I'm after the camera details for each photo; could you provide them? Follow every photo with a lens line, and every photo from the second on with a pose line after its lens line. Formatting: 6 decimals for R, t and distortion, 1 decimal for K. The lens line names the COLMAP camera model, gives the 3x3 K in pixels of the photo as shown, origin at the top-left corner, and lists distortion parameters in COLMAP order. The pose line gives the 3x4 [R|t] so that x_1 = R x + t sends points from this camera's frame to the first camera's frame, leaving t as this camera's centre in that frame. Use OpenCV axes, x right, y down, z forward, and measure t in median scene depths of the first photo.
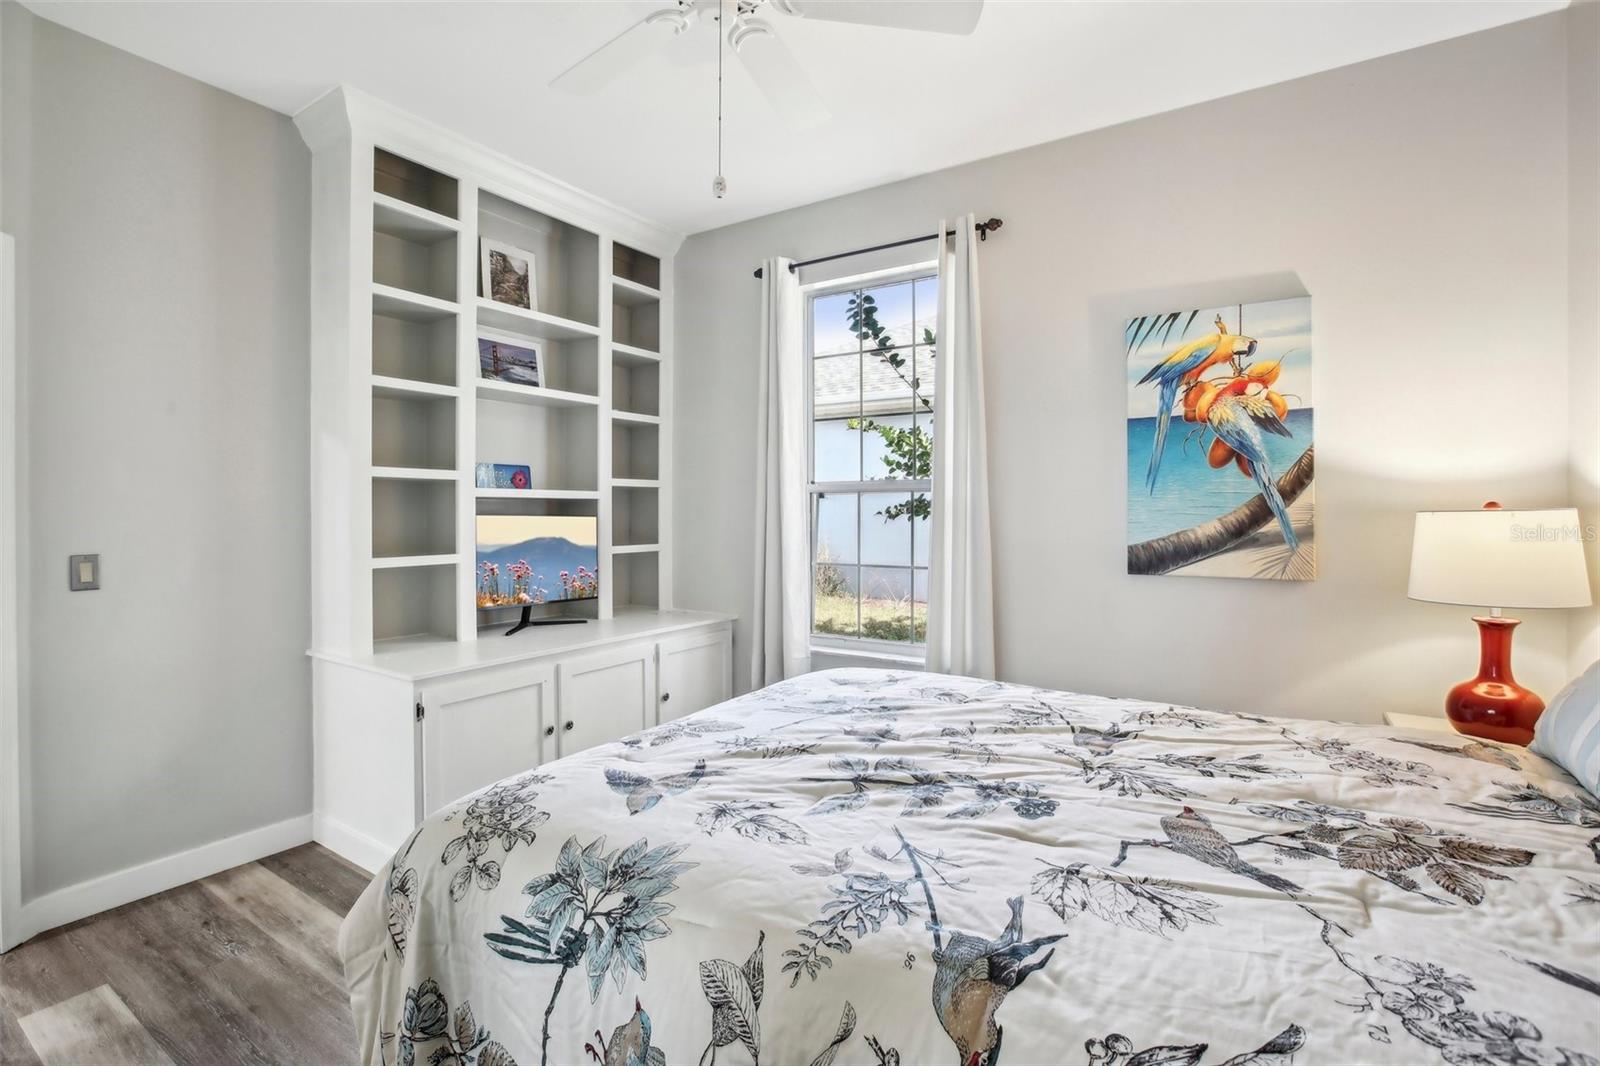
lens RADIAL K [[744.8, 0, 821.8], [0, 744.8, 509.2], [0, 0, 1]] dist [-0.033630, 0.013139]
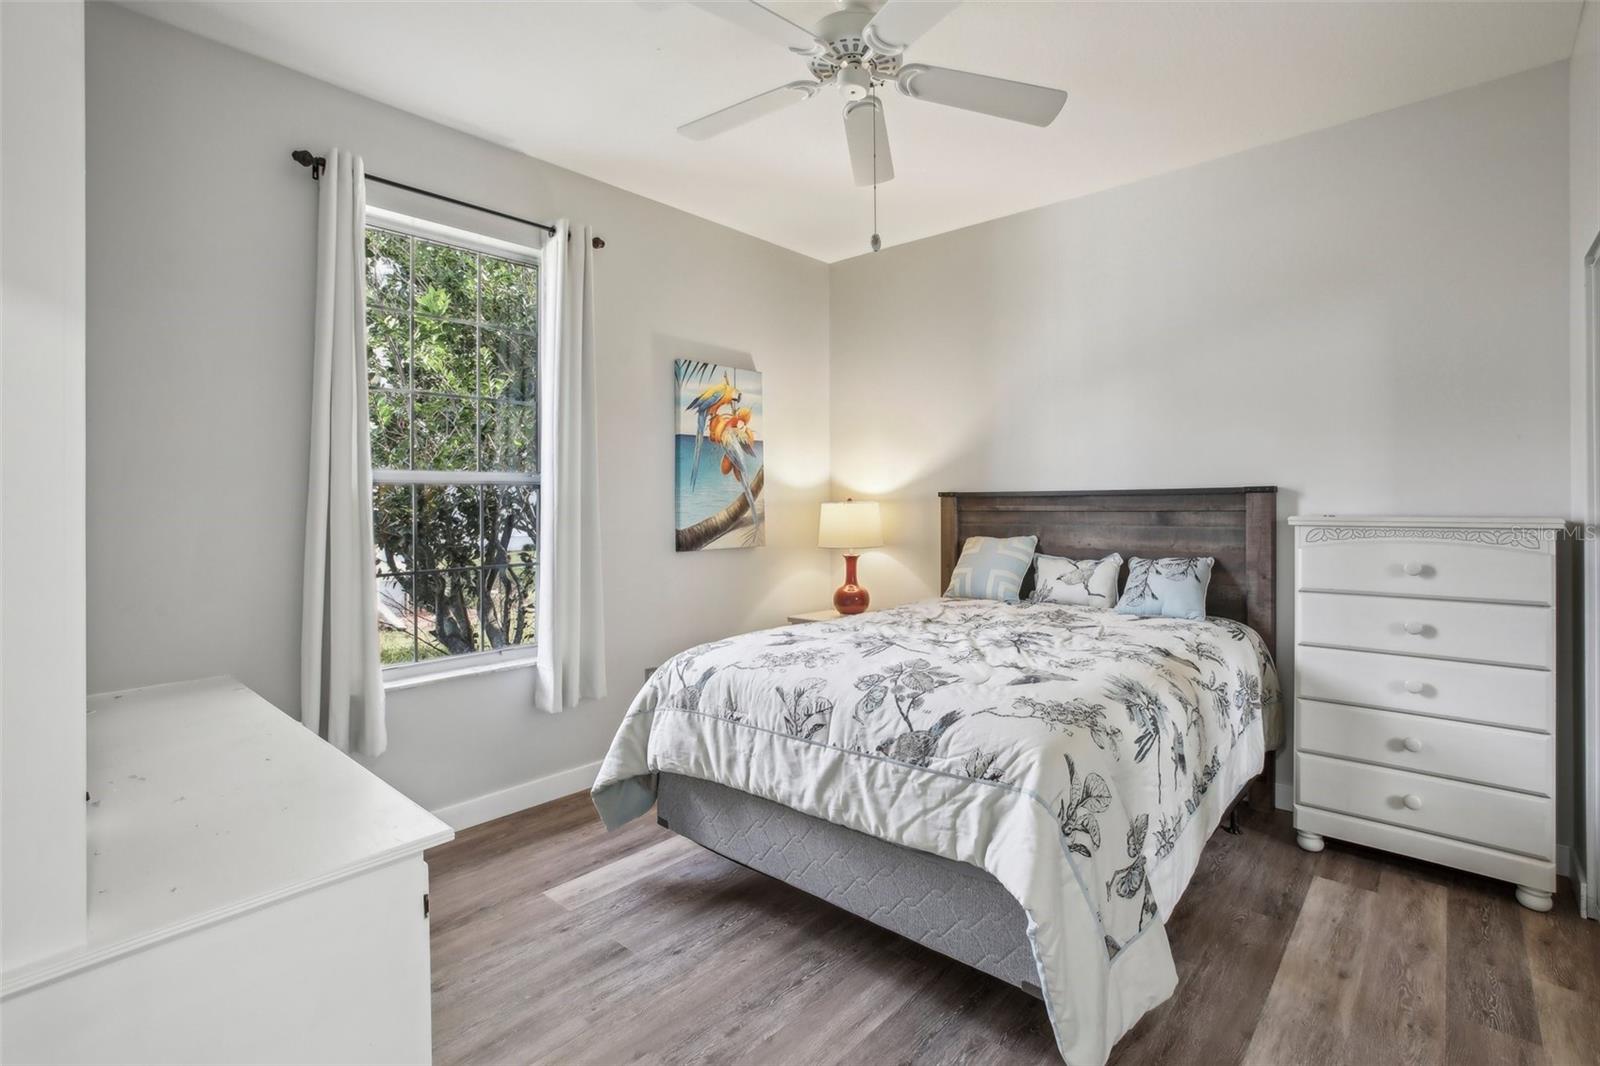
lens RADIAL K [[744.8, 0, 801.9], [0, 744.8, 515.5], [0, 0, 1]] dist [-0.033630, 0.013139]
pose [[0.158510, -0.017908, 0.987195, -0.923843], [0.010186, 0.999812, 0.016502, 0.002538], [-0.987305, 0.007440, 0.158663, 0.620652]]
